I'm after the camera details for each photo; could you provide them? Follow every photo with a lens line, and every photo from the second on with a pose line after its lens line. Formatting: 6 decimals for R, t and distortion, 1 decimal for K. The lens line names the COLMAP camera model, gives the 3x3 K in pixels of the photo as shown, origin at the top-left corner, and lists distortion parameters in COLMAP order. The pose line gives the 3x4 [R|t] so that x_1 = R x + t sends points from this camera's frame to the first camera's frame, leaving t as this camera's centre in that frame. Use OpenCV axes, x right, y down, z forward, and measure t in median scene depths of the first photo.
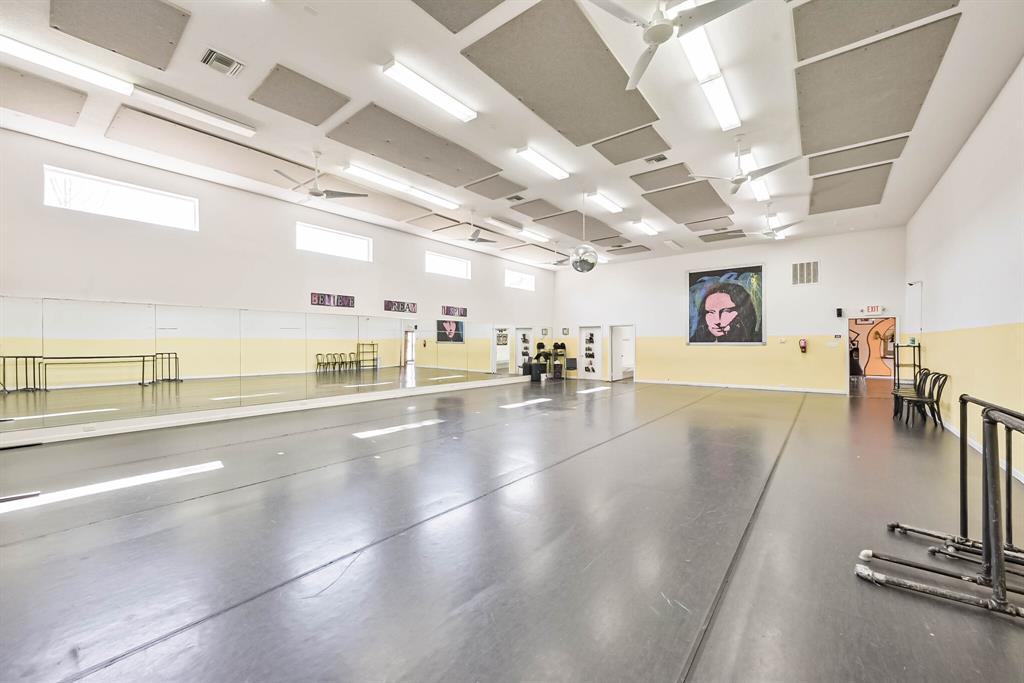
lens RADIAL K [[417.6, 0, 513.5], [0, 417.6, 343.5], [0, 0, 1]] dist [0.001961, 0.000076]
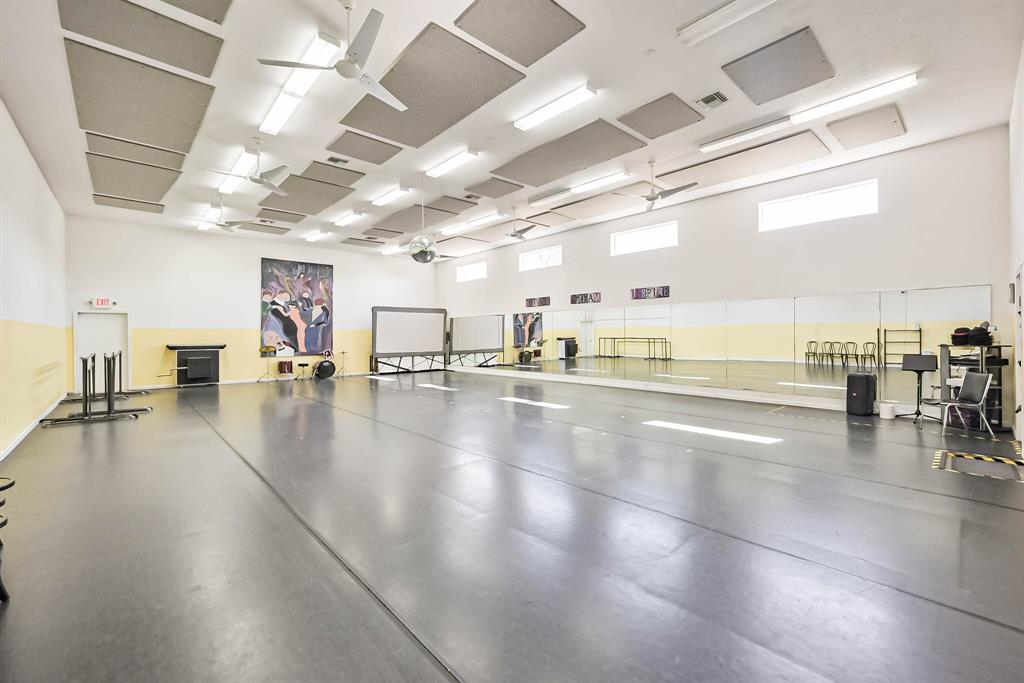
lens RADIAL K [[417.6, 0, 513.5], [0, 417.6, 343.5], [0, 0, 1]] dist [0.001961, 0.000076]
pose [[-0.171019, 0.028800, -0.984847, 0.602663], [0.011452, 0.999563, 0.027242, -0.003441], [0.985201, -0.006620, -0.171274, 0.748949]]
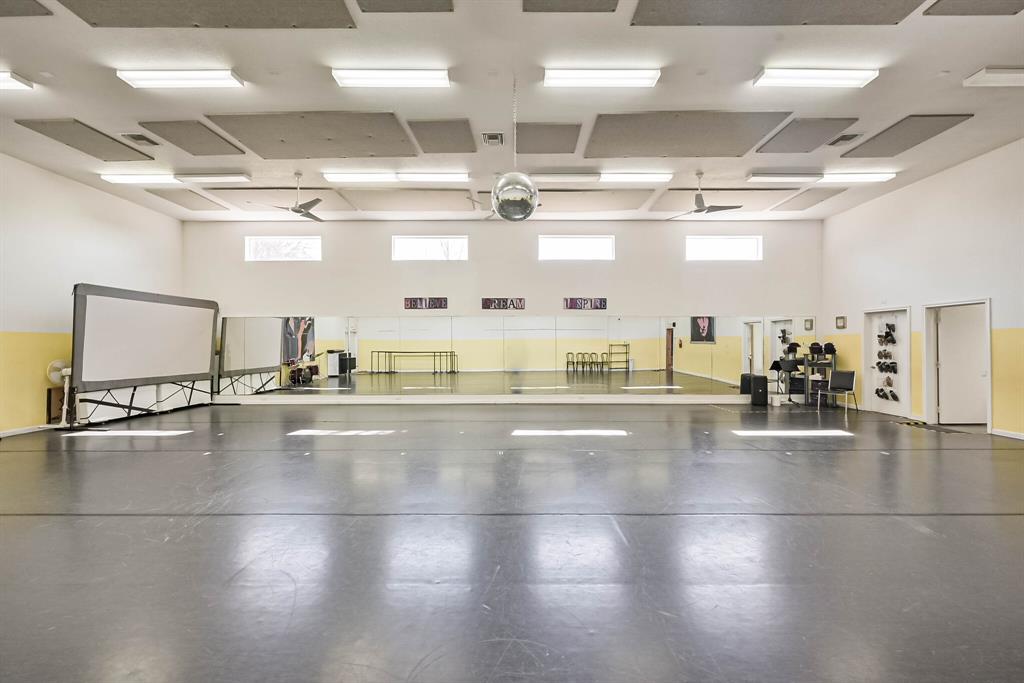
lens RADIAL K [[397.6, 0, 507.2], [0, 397.6, 332.1], [0, 0, 1]] dist [-0.005668, -0.000189]
pose [[0.602959, -0.022717, -0.797448, 0.318309], [-0.000414, 0.999585, -0.028788, -0.000748], [0.797772, 0.017688, 0.602700, 0.362953]]
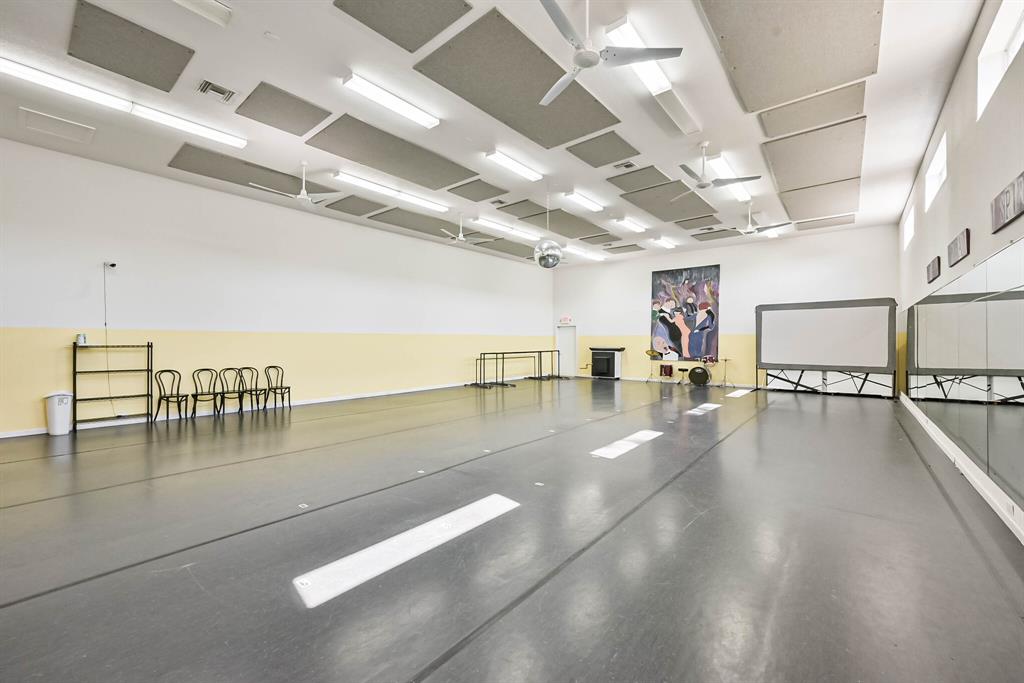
lens RADIAL K [[412.8, 0, 518.5], [0, 412.8, 340.6], [0, 0, 1]] dist [-0.006720, -0.000095]
pose [[-0.999612, 0.008037, 0.026652, 0.116504], [0.007836, 0.999940, -0.007631, 0.002528], [-0.026712, -0.007419, -0.999616, 1.062545]]
